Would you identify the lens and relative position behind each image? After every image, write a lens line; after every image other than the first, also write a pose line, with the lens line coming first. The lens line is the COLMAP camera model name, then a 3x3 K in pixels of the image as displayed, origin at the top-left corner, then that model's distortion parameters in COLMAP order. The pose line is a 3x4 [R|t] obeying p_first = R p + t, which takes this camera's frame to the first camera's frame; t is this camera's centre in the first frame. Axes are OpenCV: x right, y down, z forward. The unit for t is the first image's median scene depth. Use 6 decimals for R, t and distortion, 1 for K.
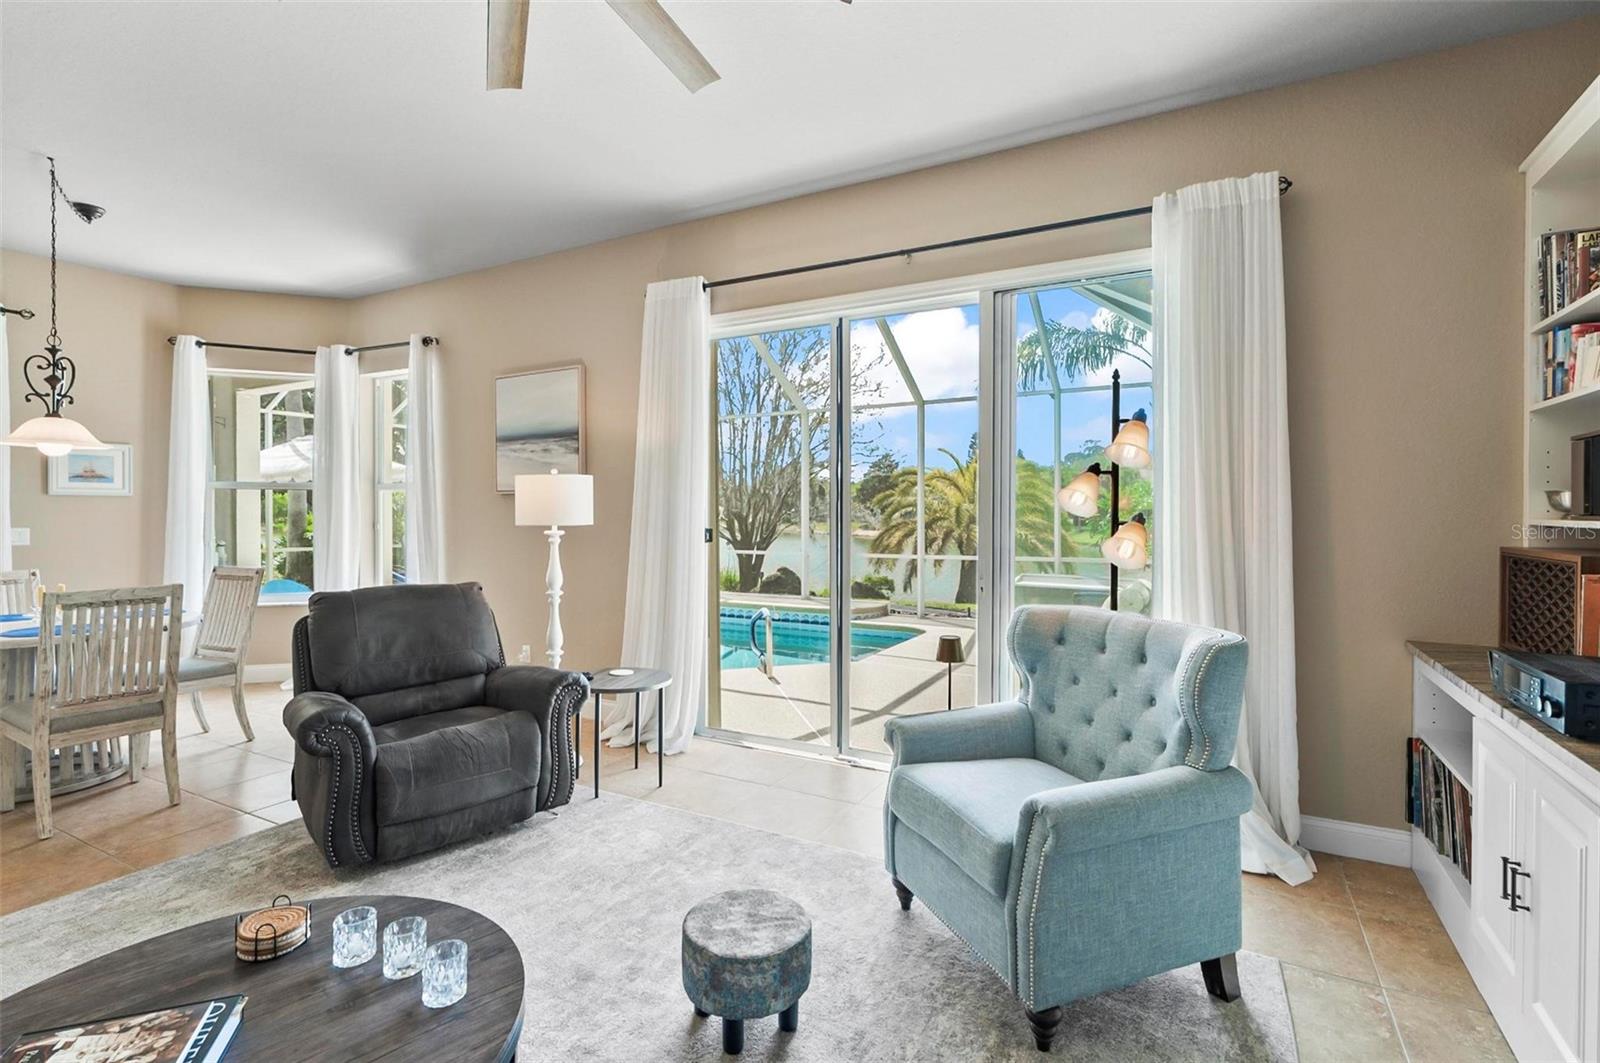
lens RADIAL K [[749.8, 0, 799.6], [0, 749.8, 513.2], [0, 0, 1]] dist [0.013734, 0.000022]
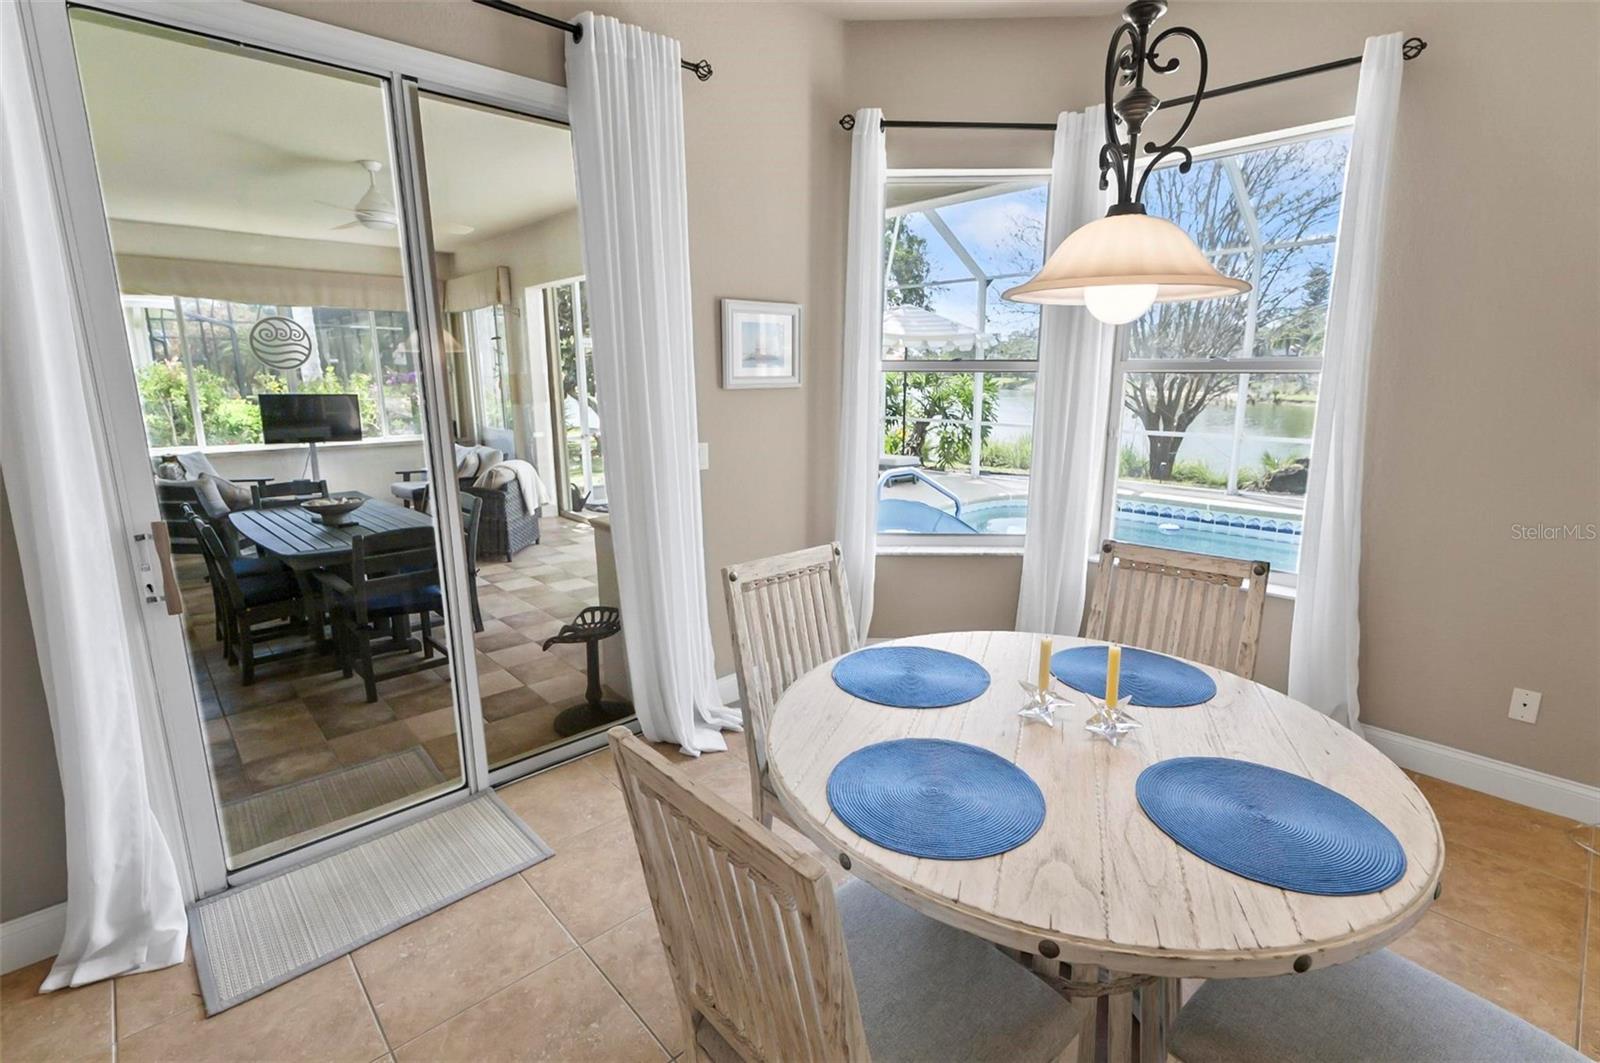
lens RADIAL K [[739.0, 0, 802.1], [0, 739.0, 522.7], [0, 0, 1]] dist [0.003151, 0.000294]
pose [[0.951037, 0.057481, -0.303686, -1.214521], [0.004470, 0.979894, 0.199471, -0.062569], [0.309046, -0.191061, 0.931658, 0.704292]]
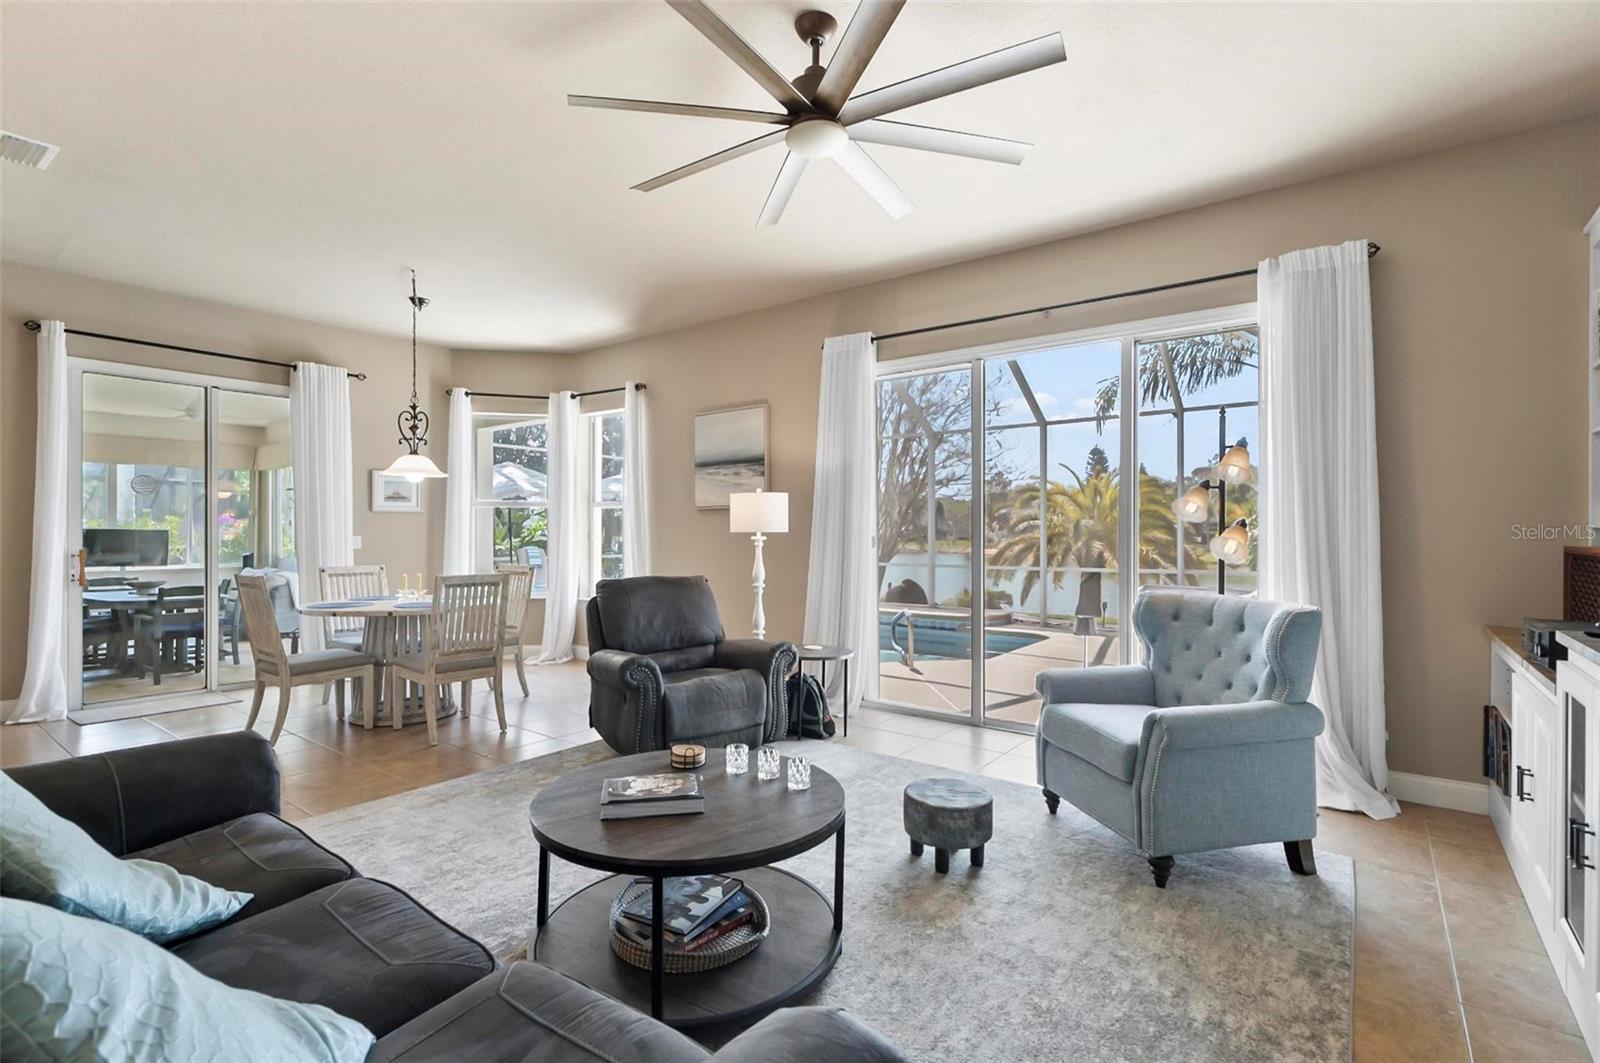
lens RADIAL K [[743.6, 0, 800.0], [0, 743.6, 531.5], [0, 0, 1]] dist [0.012512, 0.000000]
pose [[0.989631, -0.000103, -0.143635, -0.094009], [0.000113, 1.000000, 0.000061, 0.018340], [0.143635, -0.000077, 0.989631, -0.313365]]
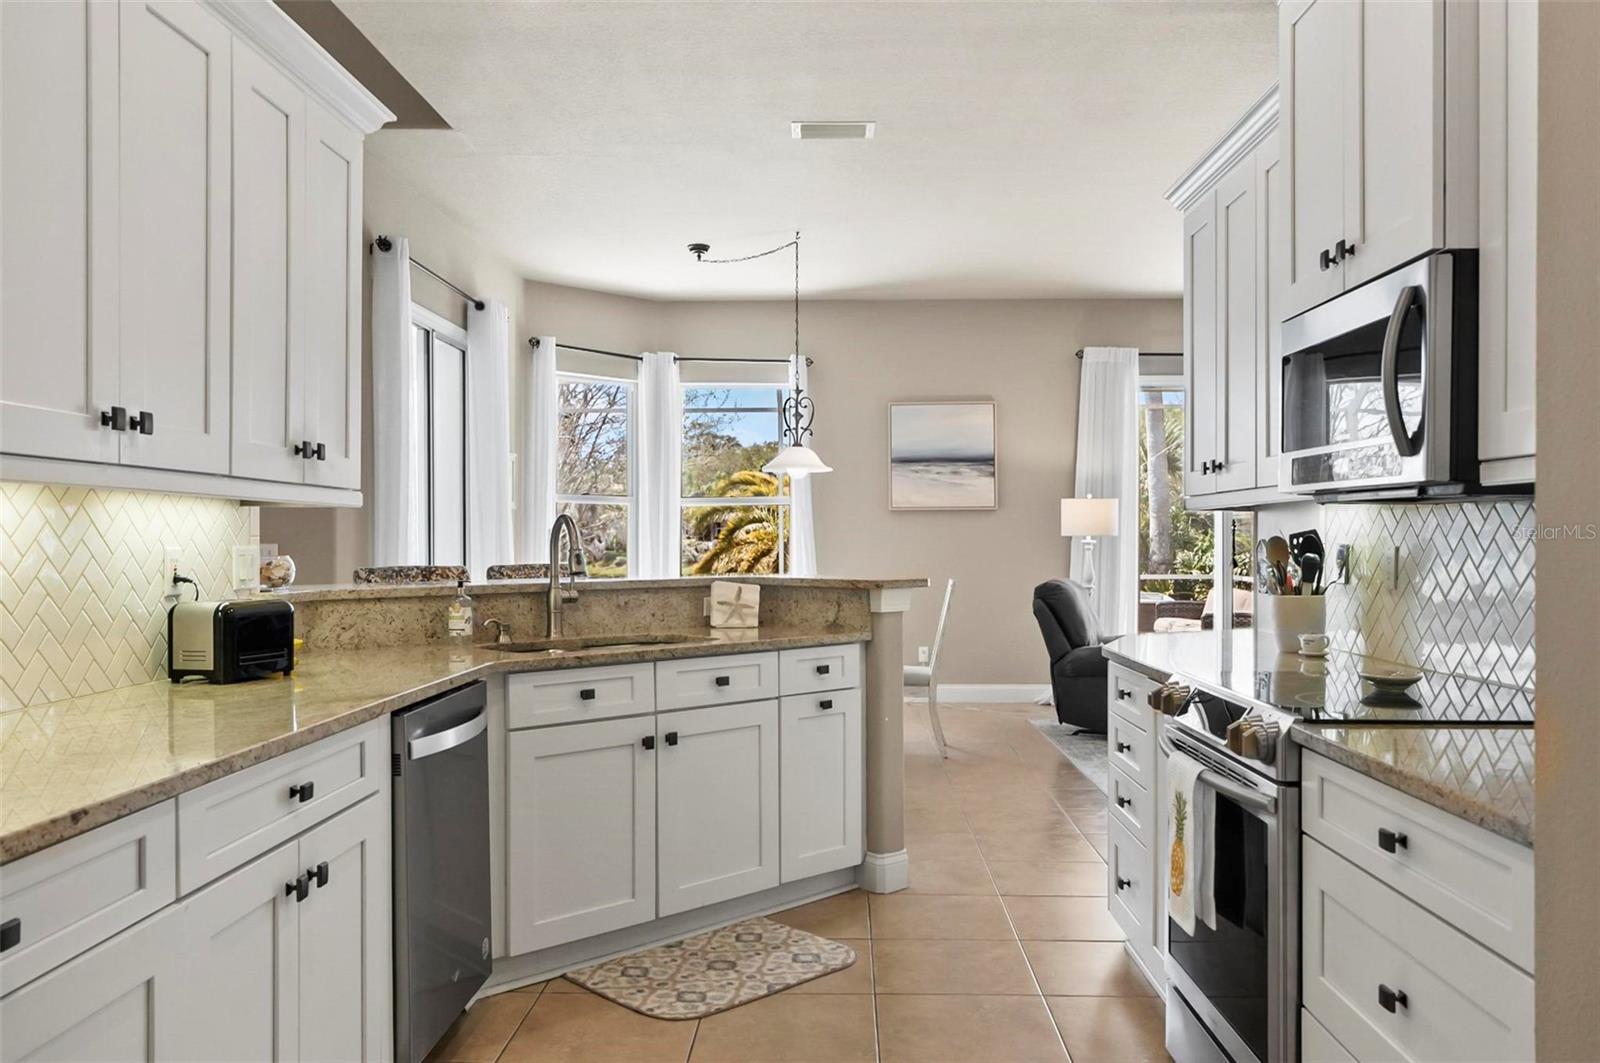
lens RADIAL K [[1242.6, 0, 800.0], [0, 1242.6, 531.5], [0, 0, 1]] dist [-0.005719, -0.002088]
pose [[0.885631, -0.000935, 0.464388, -2.268641], [0.002061, 0.999996, -0.001918, 0.013583], [-0.464385, 0.002655, 0.885630, -0.891799]]
